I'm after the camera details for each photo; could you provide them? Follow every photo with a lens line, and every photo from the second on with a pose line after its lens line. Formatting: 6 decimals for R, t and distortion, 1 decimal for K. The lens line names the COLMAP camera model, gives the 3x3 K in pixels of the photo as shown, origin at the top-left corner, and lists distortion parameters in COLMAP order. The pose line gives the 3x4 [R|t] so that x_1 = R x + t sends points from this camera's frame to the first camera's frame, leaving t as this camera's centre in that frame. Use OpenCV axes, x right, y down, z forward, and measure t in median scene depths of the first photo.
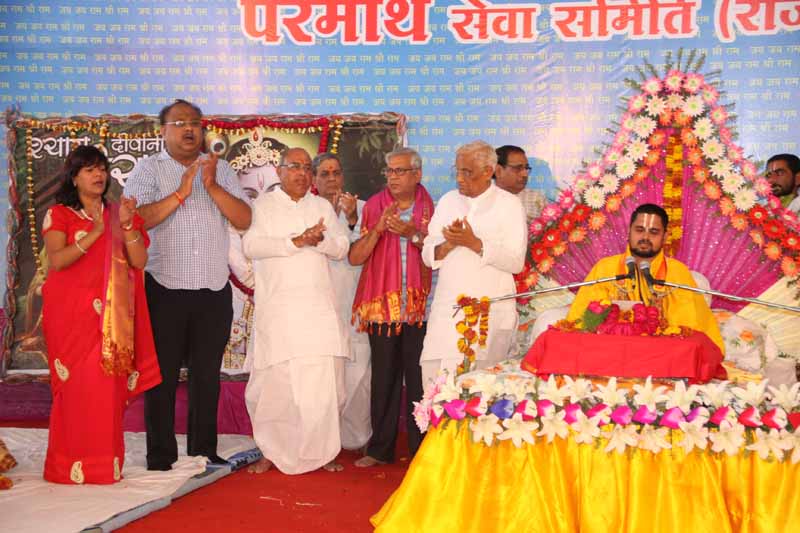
lens RADIAL K [[1601.6, 0, 398.9], [0, 1601.6, 262.3], [0, 0, 1]] dist [0.294953, 0.000000]
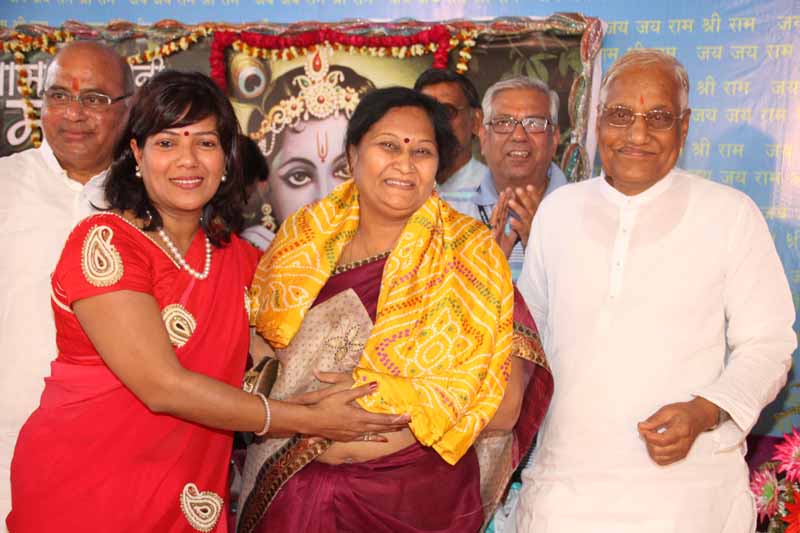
lens RADIAL K [[1139.9, 0, 398.7], [0, 1139.9, 269.2], [0, 0, 1]] dist [0.155614, 0.000000]
pose [[0.981655, 0.045208, -0.185231, 0.012409], [-0.038426, 0.998459, 0.040042, -0.025602], [0.186756, -0.032190, 0.981879, 0.625583]]
